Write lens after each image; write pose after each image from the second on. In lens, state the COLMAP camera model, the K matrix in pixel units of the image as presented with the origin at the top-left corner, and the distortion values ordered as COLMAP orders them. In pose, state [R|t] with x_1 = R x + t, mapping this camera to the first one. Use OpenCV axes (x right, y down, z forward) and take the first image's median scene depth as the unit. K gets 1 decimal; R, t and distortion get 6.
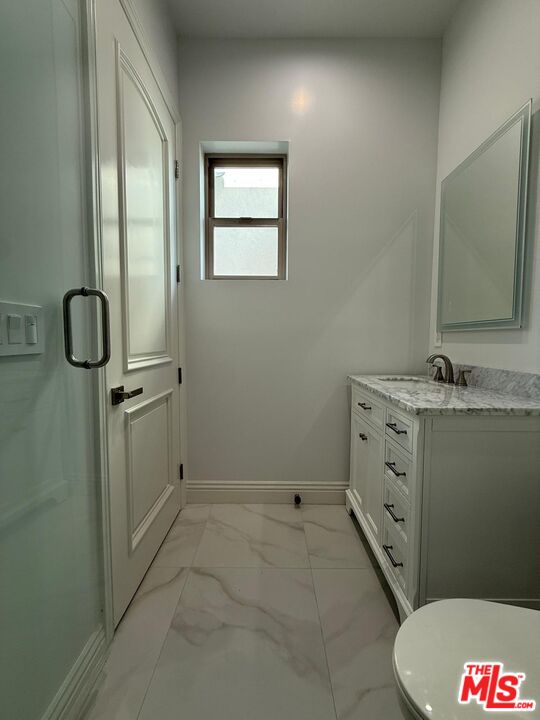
lens RADIAL K [[286.8, 0, 269.2], [0, 286.8, 357.1], [0, 0, 1]] dist [0.000405, -0.000095]
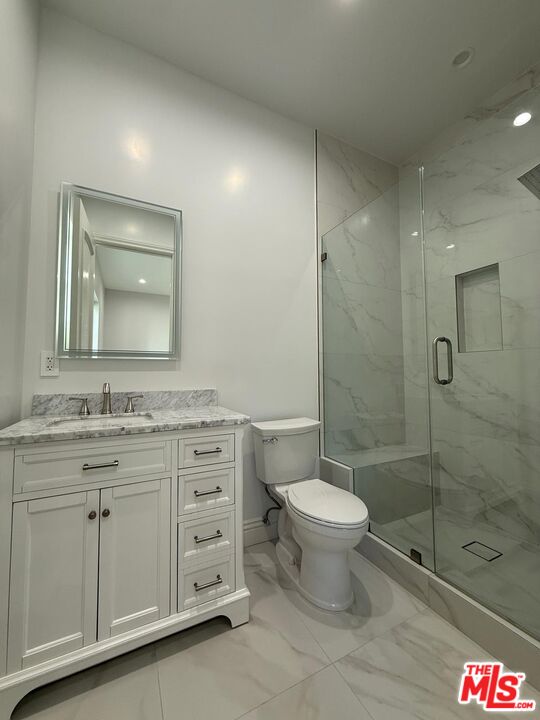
lens RADIAL K [[286.8, 0, 269.2], [0, 286.8, 357.1], [0, 0, 1]] dist [0.000405, -0.000095]
pose [[-0.460433, 0.048454, 0.886371, -0.586098], [0.056737, 0.998074, -0.025088, -0.052070], [-0.885879, 0.038739, -0.462295, 1.237430]]
